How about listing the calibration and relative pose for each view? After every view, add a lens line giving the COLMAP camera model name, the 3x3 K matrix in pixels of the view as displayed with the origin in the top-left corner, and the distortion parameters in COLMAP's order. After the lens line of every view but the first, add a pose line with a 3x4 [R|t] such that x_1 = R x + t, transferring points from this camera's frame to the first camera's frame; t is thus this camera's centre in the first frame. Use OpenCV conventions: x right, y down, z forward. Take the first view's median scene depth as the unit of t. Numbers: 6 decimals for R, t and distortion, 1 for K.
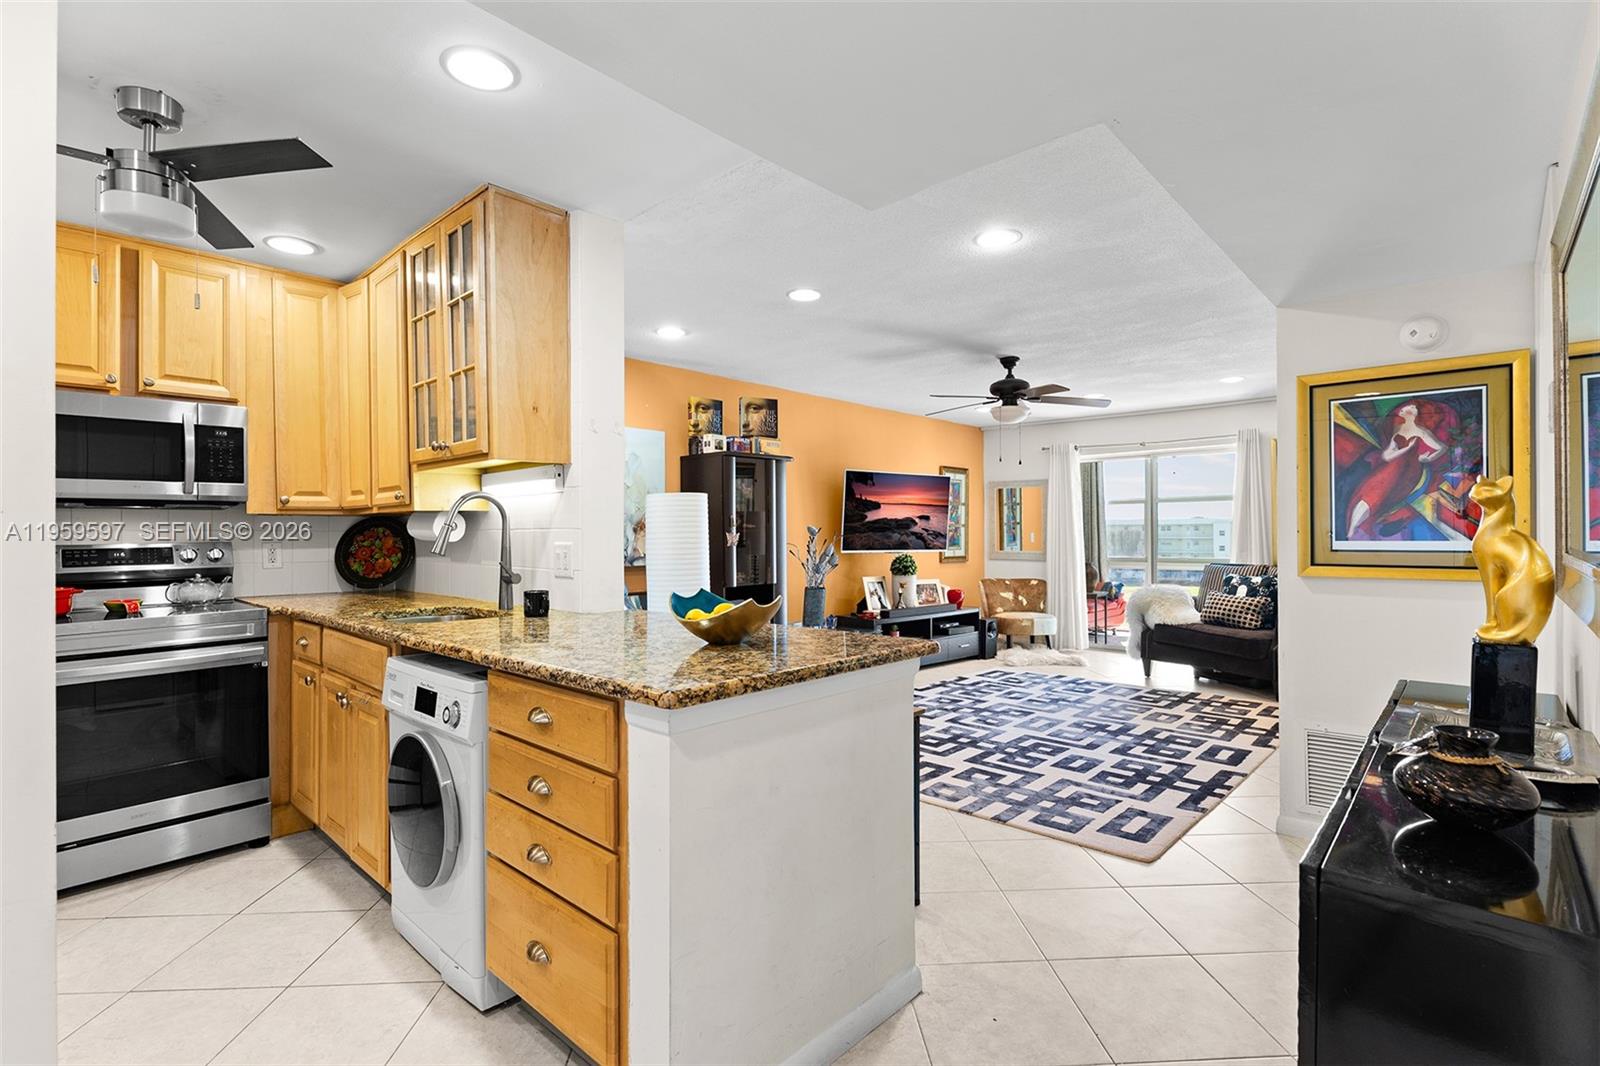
lens RADIAL K [[799.9, 0, 801.0], [0, 799.9, 534.9], [0, 0, 1]] dist [-0.007315, -0.004926]
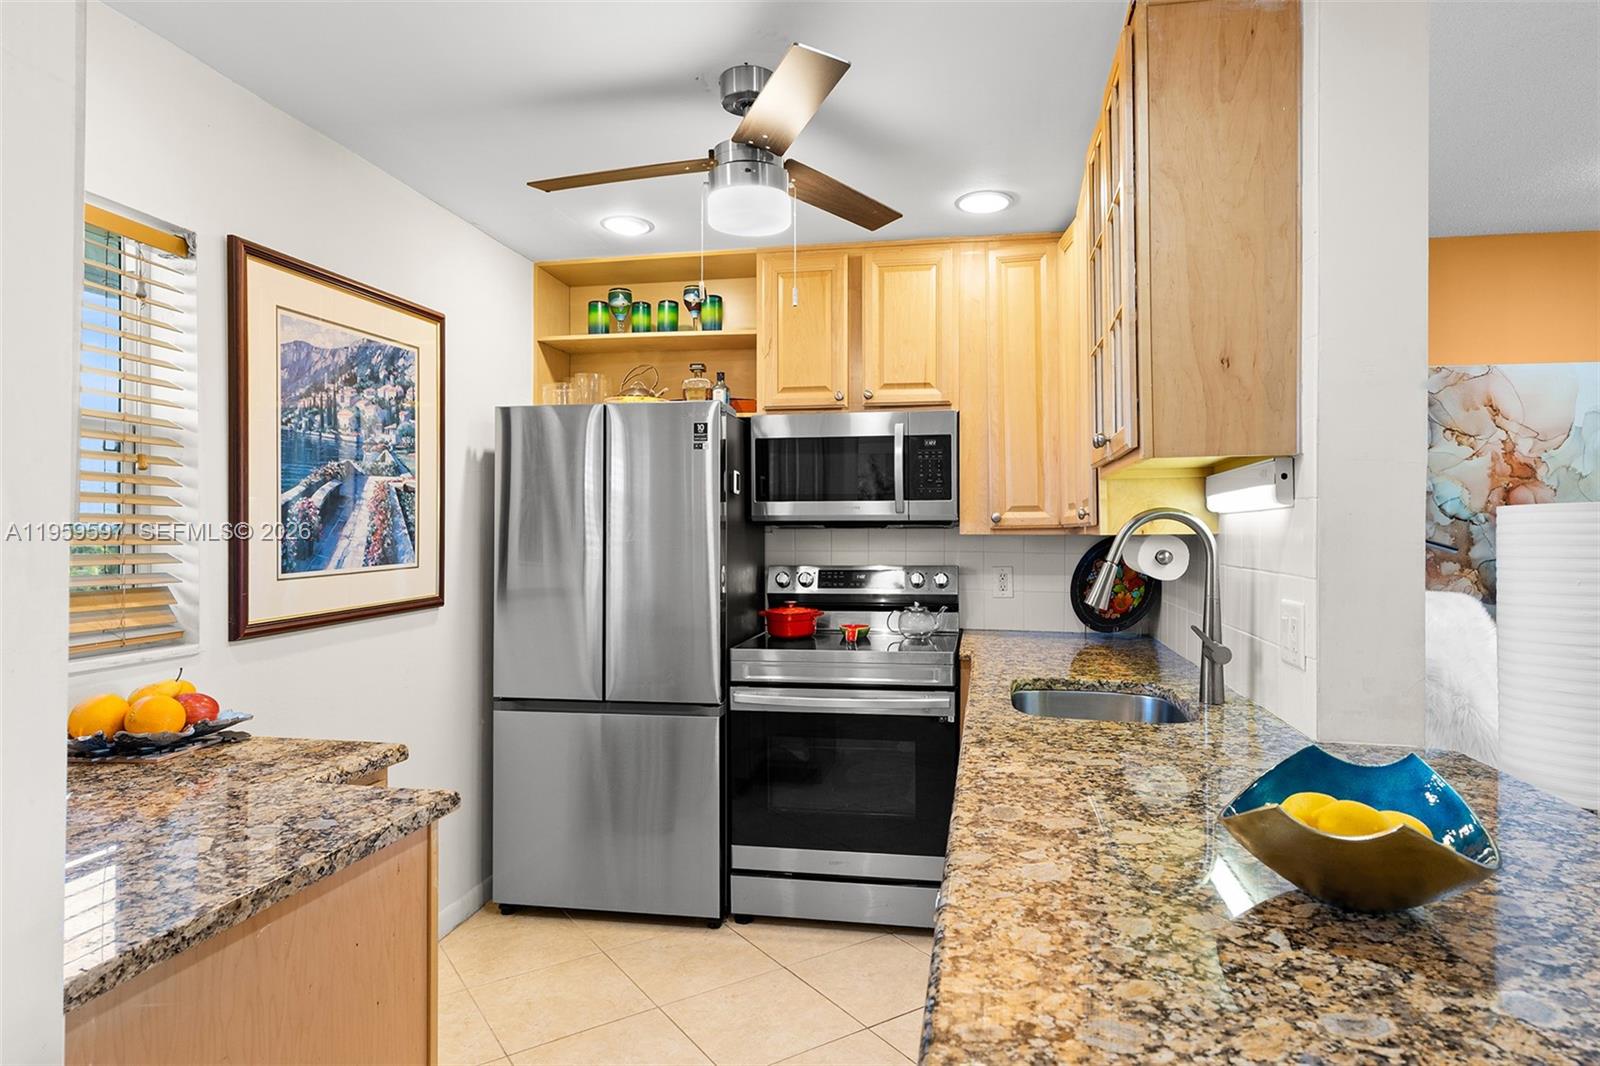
lens RADIAL K [[910.4, 0, 800.3], [0, 910.4, 524.0], [0, 0, 1]] dist [-0.000746, 0.000935]
pose [[0.511207, 0.001122, -0.859457, 0.055807], [-0.005818, 0.999981, -0.002155, -0.036803], [0.859438, 0.006102, 0.511204, 0.376524]]
